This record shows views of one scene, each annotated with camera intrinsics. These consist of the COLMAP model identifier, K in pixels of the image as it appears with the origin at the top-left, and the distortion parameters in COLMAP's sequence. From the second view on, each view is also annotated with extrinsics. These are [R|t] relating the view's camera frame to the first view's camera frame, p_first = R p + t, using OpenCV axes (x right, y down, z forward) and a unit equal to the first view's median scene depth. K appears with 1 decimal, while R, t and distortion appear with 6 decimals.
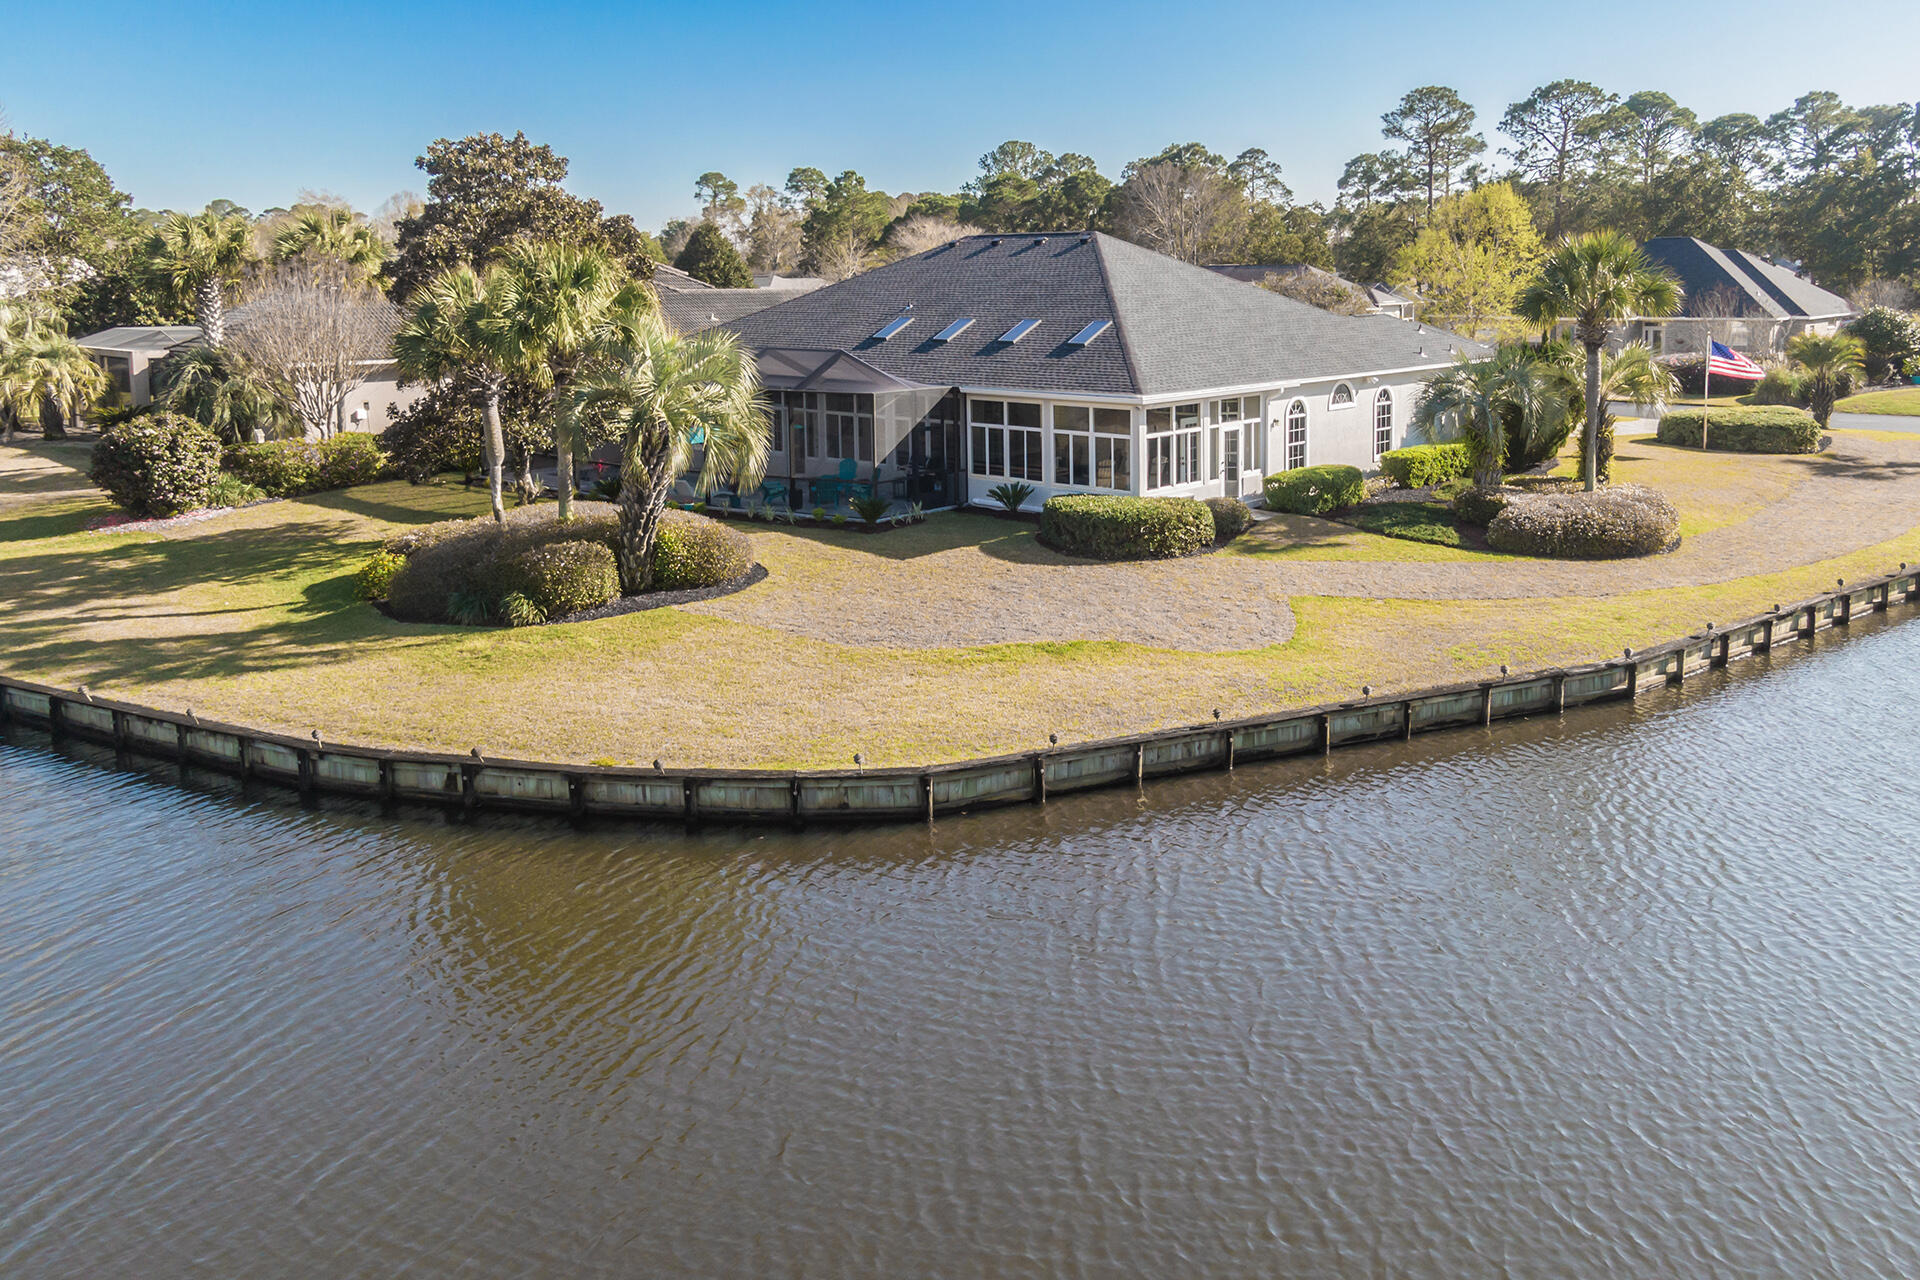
lens RADIAL K [[1508.9, 0, 1013.0], [0, 1508.9, 644.6], [0, 0, 1]] dist [0.014465, 0.002124]
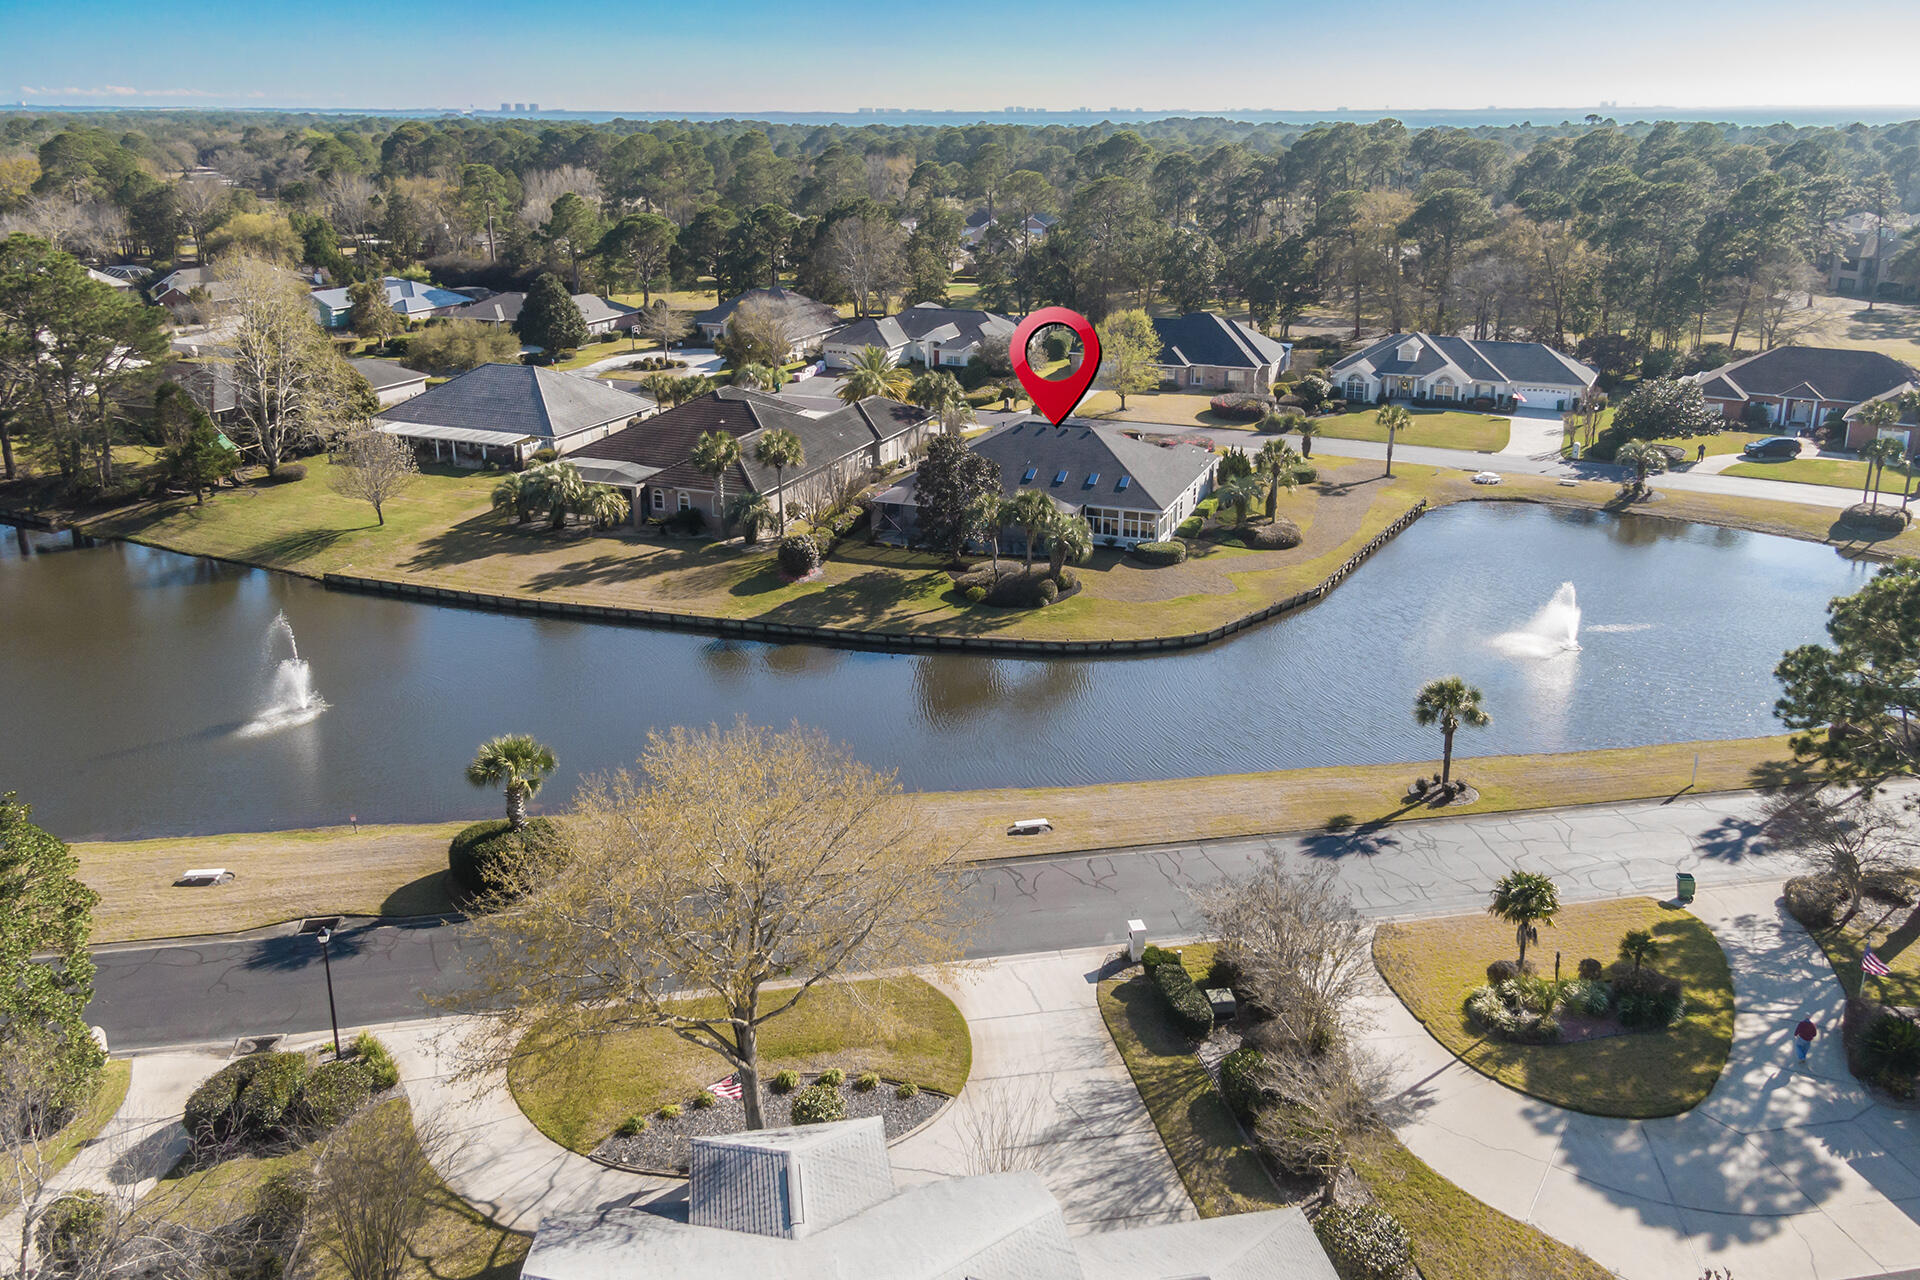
lens RADIAL K [[1508.9, 0, 1013.0], [0, 1508.9, 644.6], [0, 0, 1]] dist [0.014465, 0.002124]
pose [[0.927464, -0.109835, 0.357418, -1.287867], [0.077727, 0.991636, 0.103037, -0.221868], [-0.365745, -0.067782, 0.928243, -1.748245]]
